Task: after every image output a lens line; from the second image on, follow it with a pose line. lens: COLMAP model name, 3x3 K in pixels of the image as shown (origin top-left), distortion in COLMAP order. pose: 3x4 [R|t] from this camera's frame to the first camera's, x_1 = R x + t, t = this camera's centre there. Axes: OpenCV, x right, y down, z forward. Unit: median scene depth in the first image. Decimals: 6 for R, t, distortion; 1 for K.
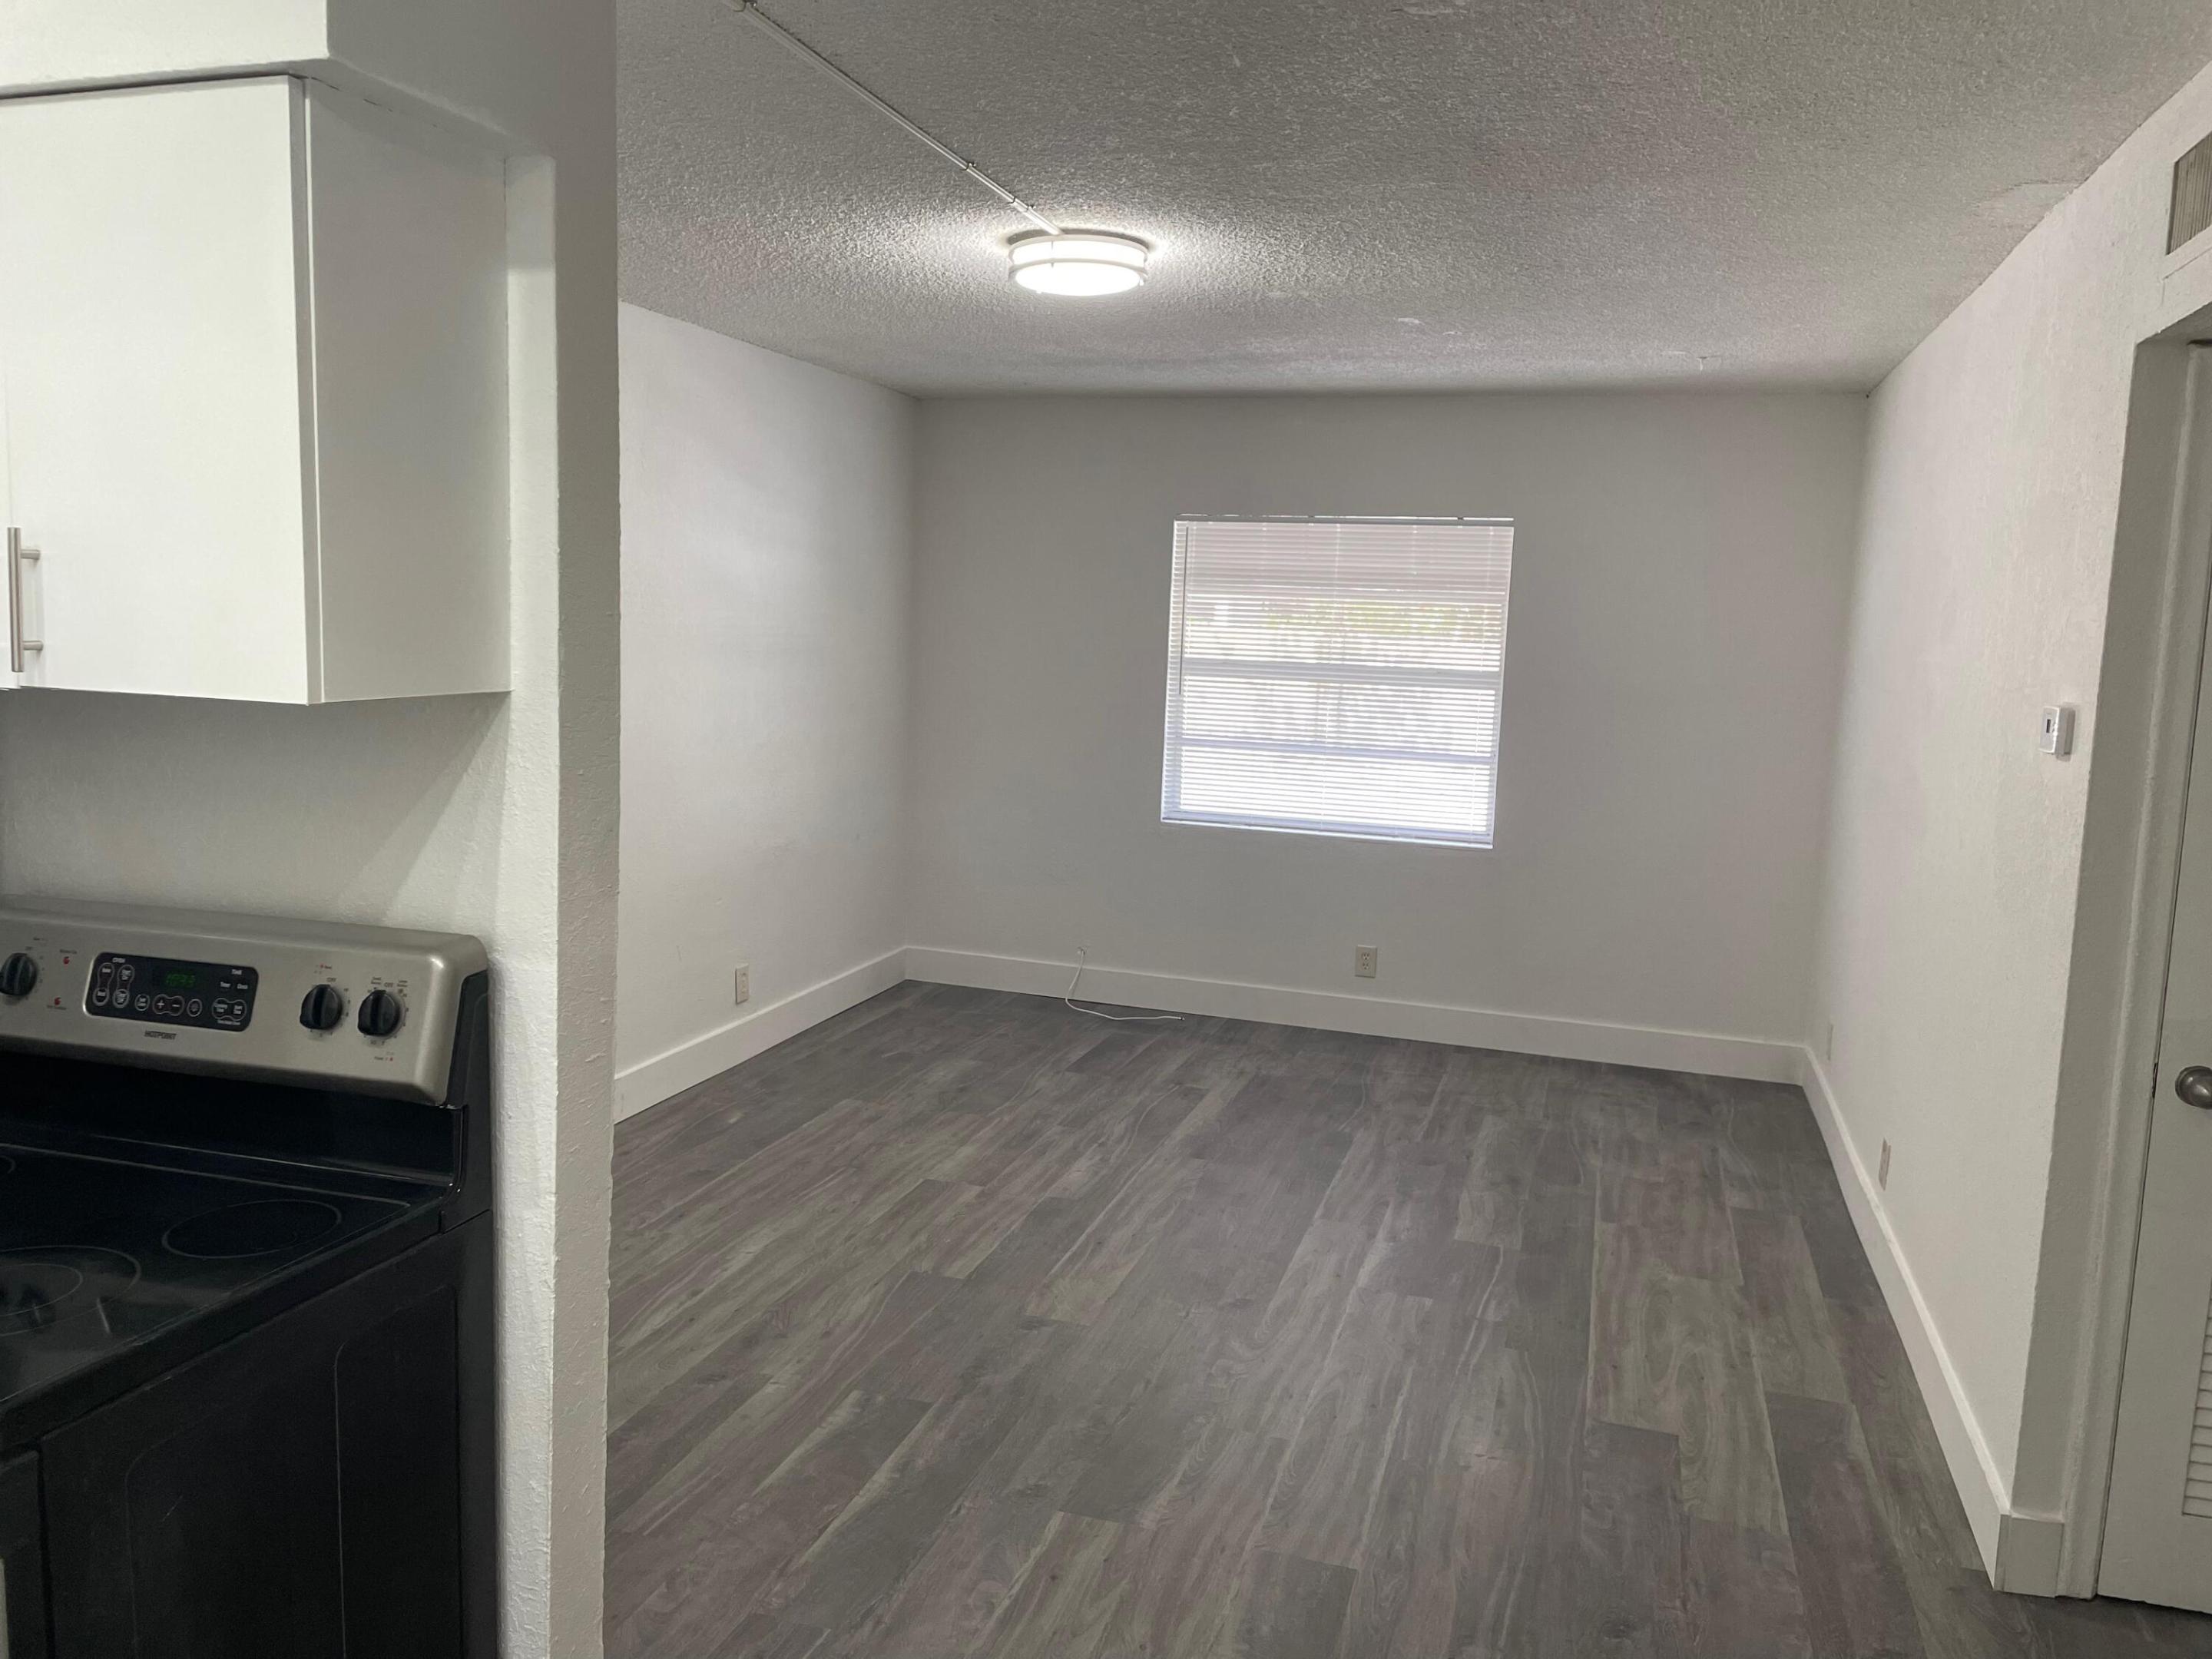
lens RADIAL K [[1670.7, 0, 1100.8], [0, 1670.7, 794.8], [0, 0, 1]] dist [0.089096, -0.117426]
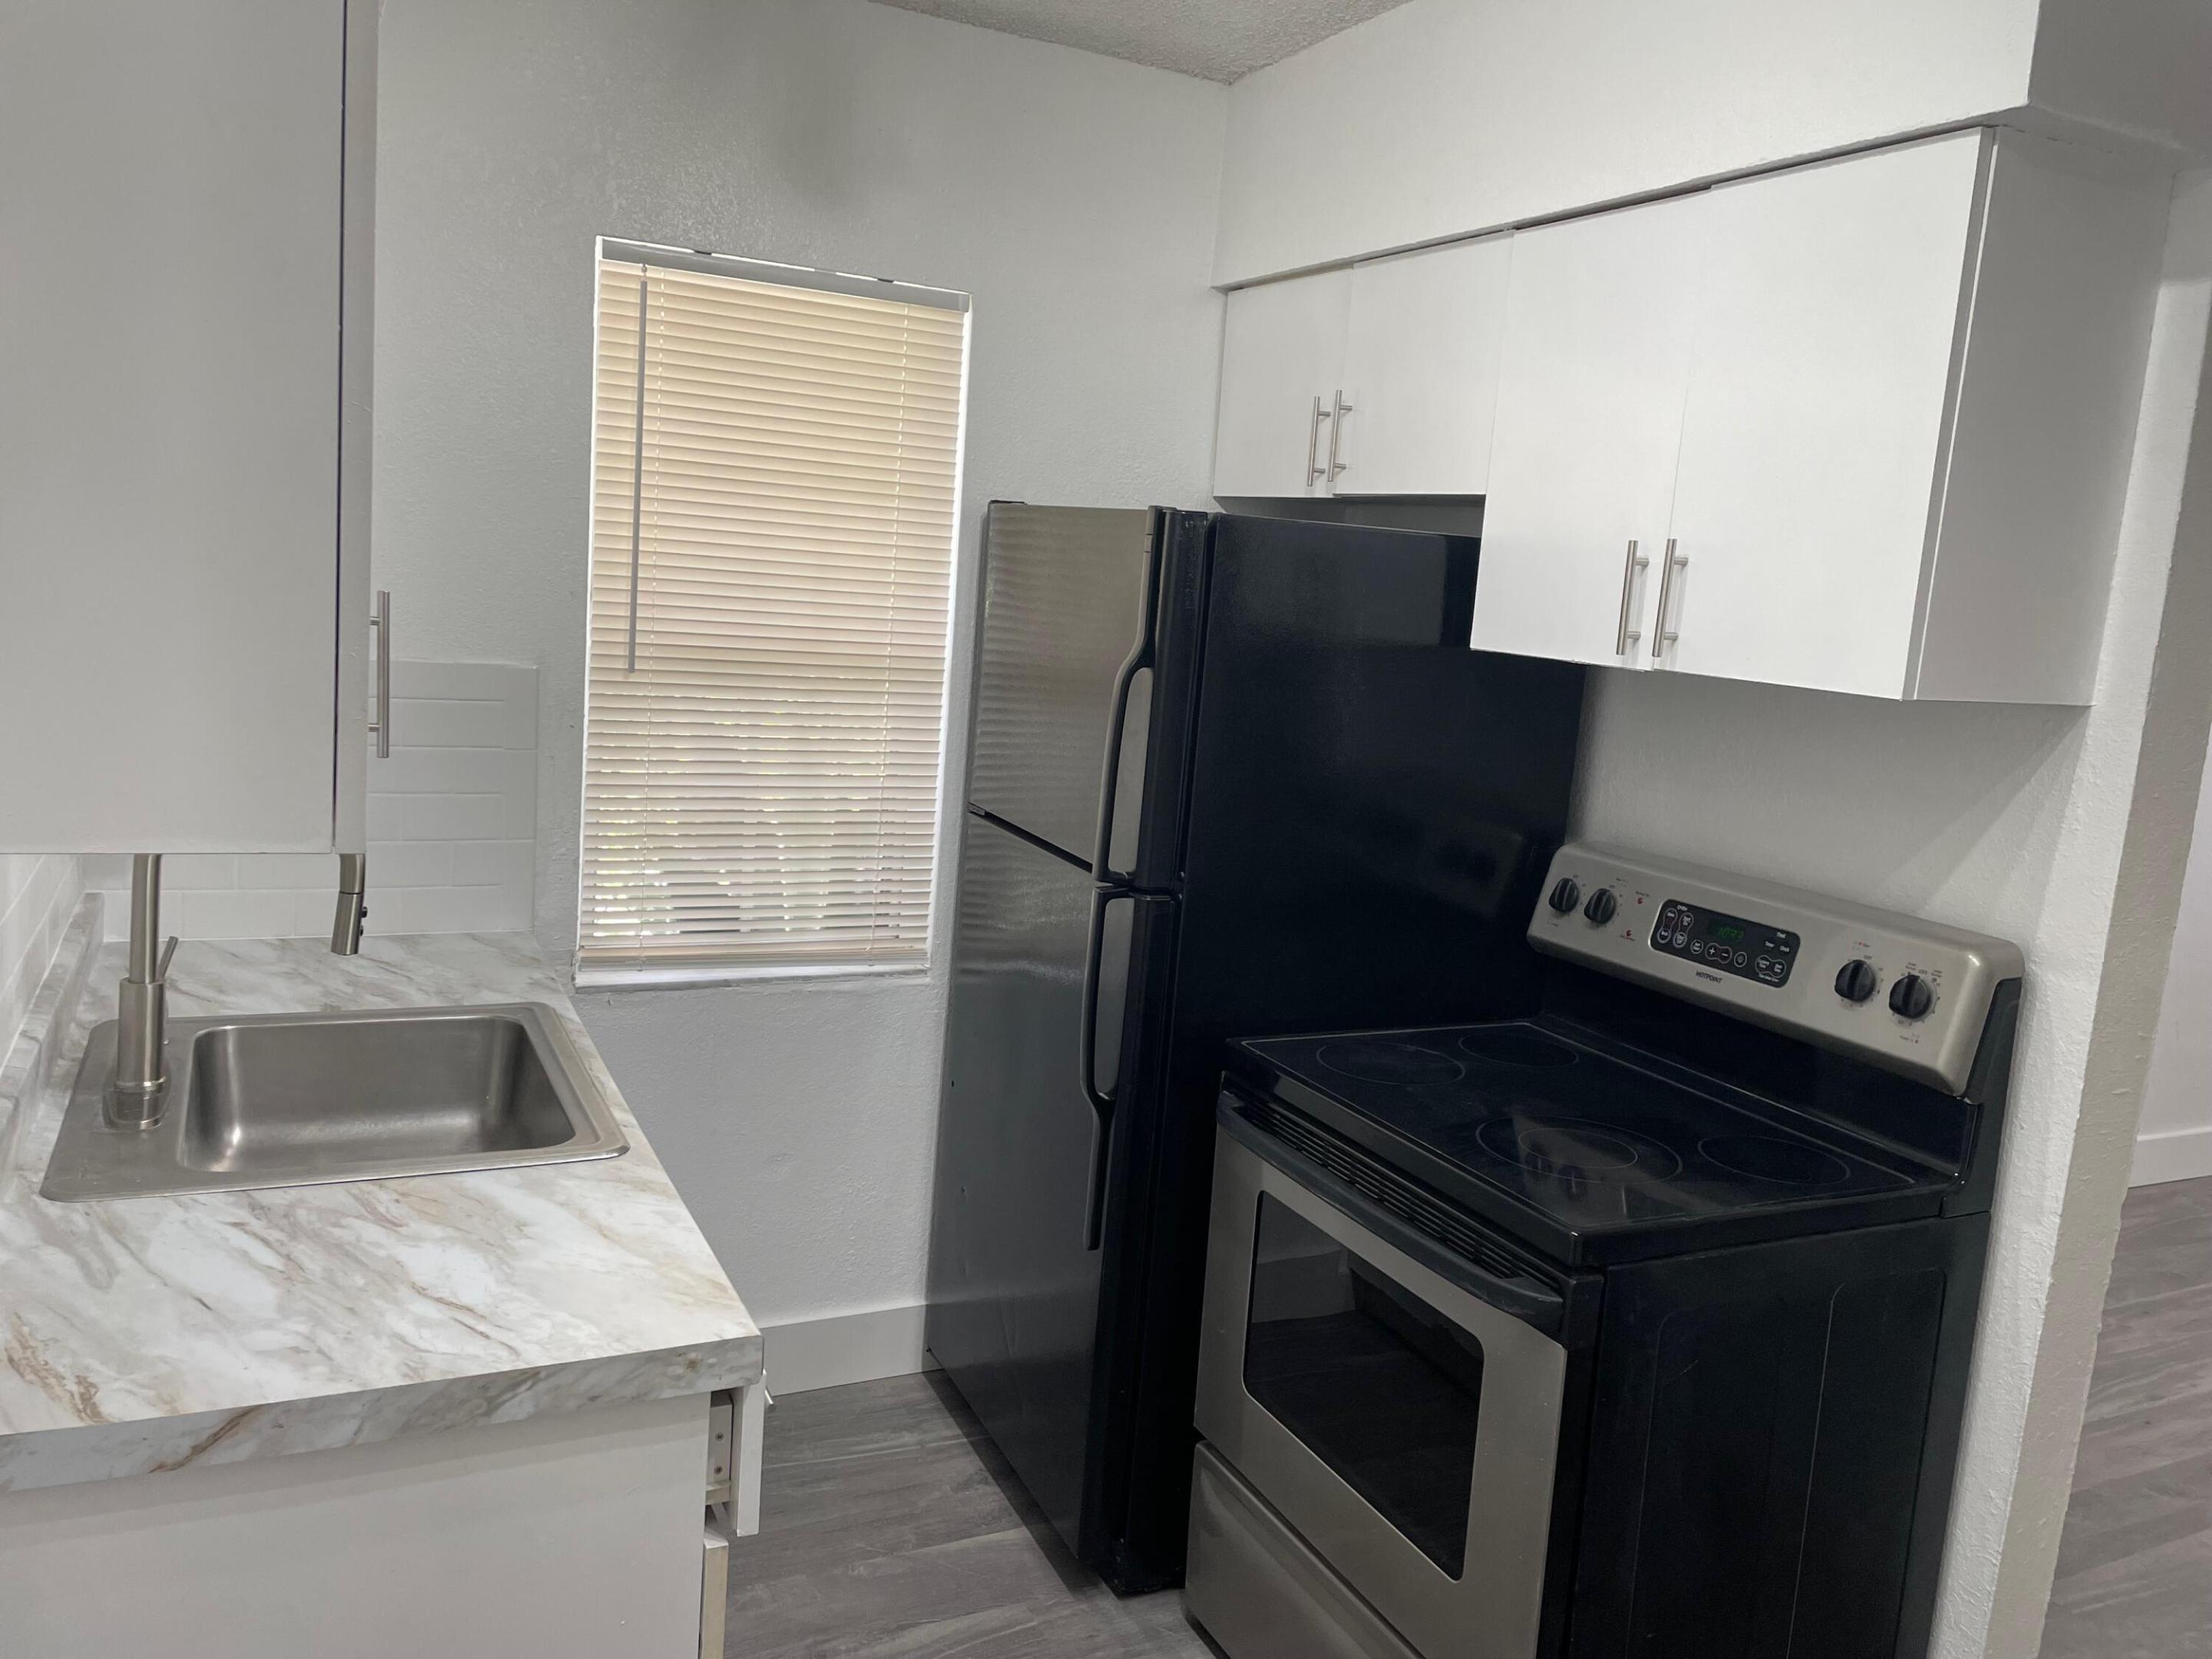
lens RADIAL K [[1670.7, 0, 1100.8], [0, 1670.7, 794.8], [0, 0, 1]] dist [0.089096, -0.117426]
pose [[0.683417, 0.118399, -0.720363, -0.020823], [-0.130304, 0.990698, 0.039210, 0.027140], [0.718305, 0.067069, 0.692488, -0.108418]]
